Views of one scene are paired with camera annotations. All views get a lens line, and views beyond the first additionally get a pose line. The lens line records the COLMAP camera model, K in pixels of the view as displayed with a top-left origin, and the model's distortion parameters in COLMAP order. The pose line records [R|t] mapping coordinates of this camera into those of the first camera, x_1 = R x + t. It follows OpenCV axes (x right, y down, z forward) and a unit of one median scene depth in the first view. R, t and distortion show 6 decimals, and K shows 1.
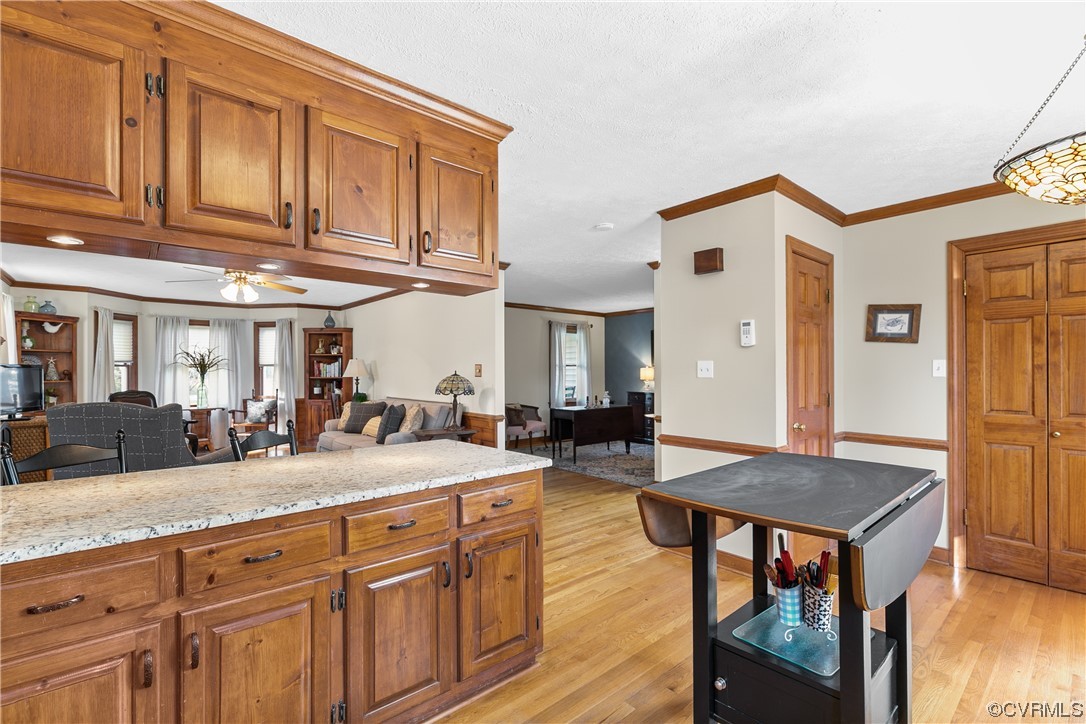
lens RADIAL K [[489.0, 0, 545.5], [0, 489.0, 369.2], [0, 0, 1]] dist [0.003555, 0.000245]
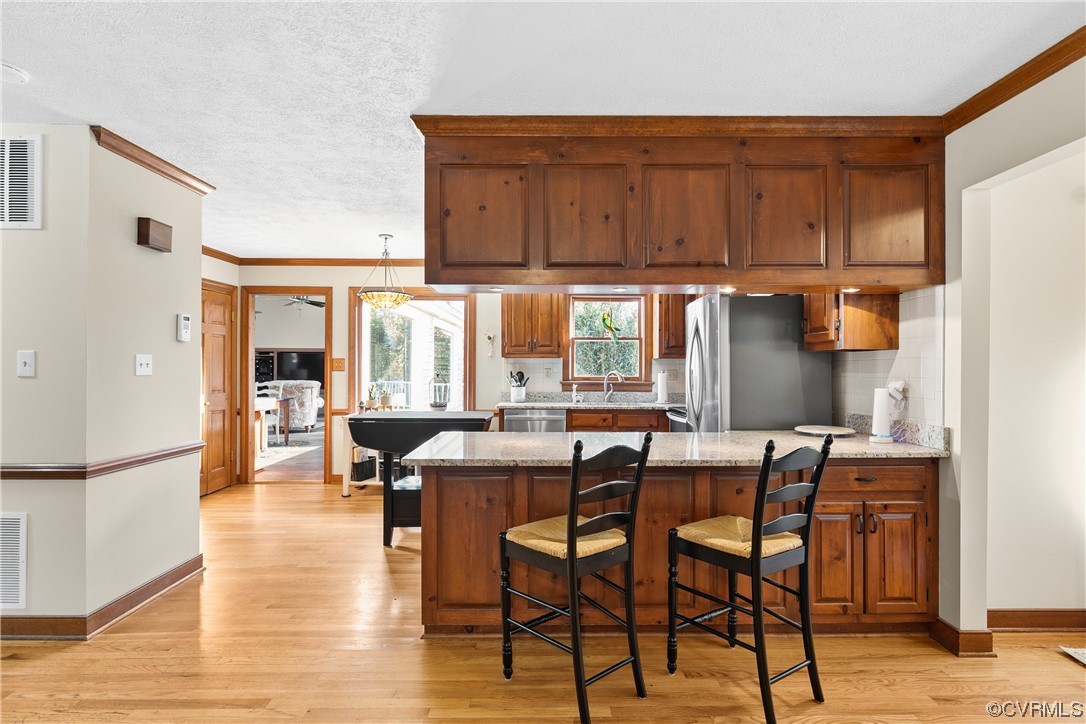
lens RADIAL K [[514.3, 0, 539.9], [0, 514.3, 365.4], [0, 0, 1]] dist [-0.001146, -0.000072]
pose [[-0.756023, 0.001919, 0.654543, -0.310370], [-0.002924, 0.999976, -0.006309, 0.002151], [-0.654539, -0.006684, -0.755999, 0.517768]]
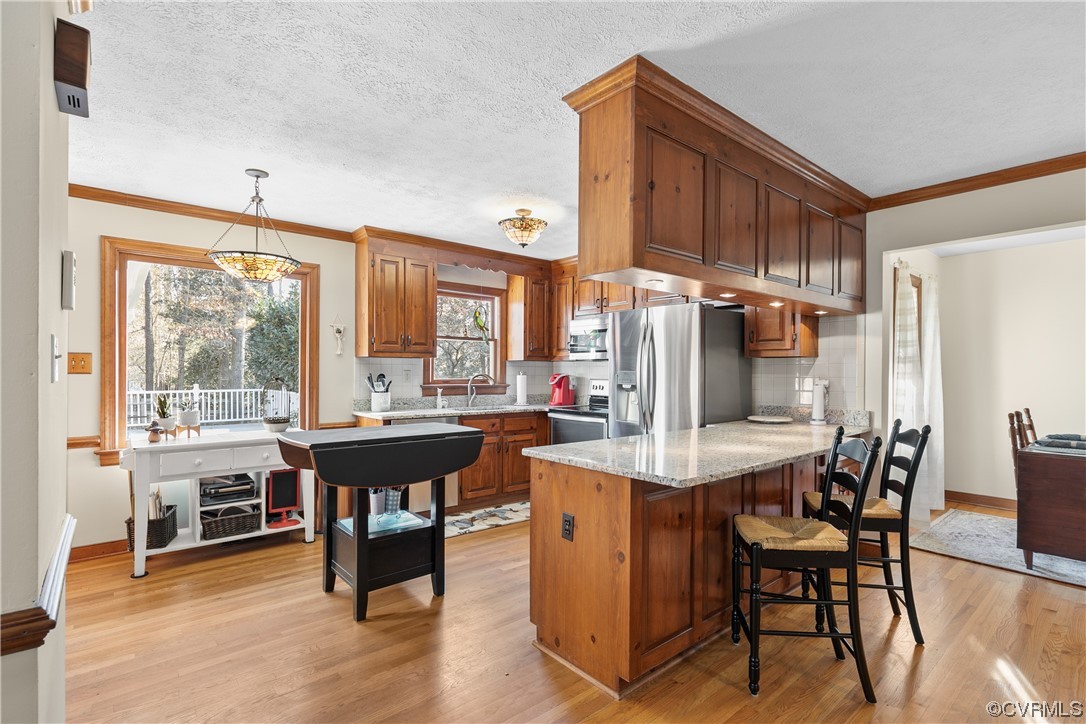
lens RADIAL K [[514.0, 0, 547.3], [0, 514.0, 374.0], [0, 0, 1]] dist [0.000904, 0.000539]
pose [[-0.999886, -0.004095, 0.014542, -0.011952], [-0.004046, 0.999986, 0.003371, 0.003643], [-0.014555, 0.003312, -0.999889, 0.584531]]
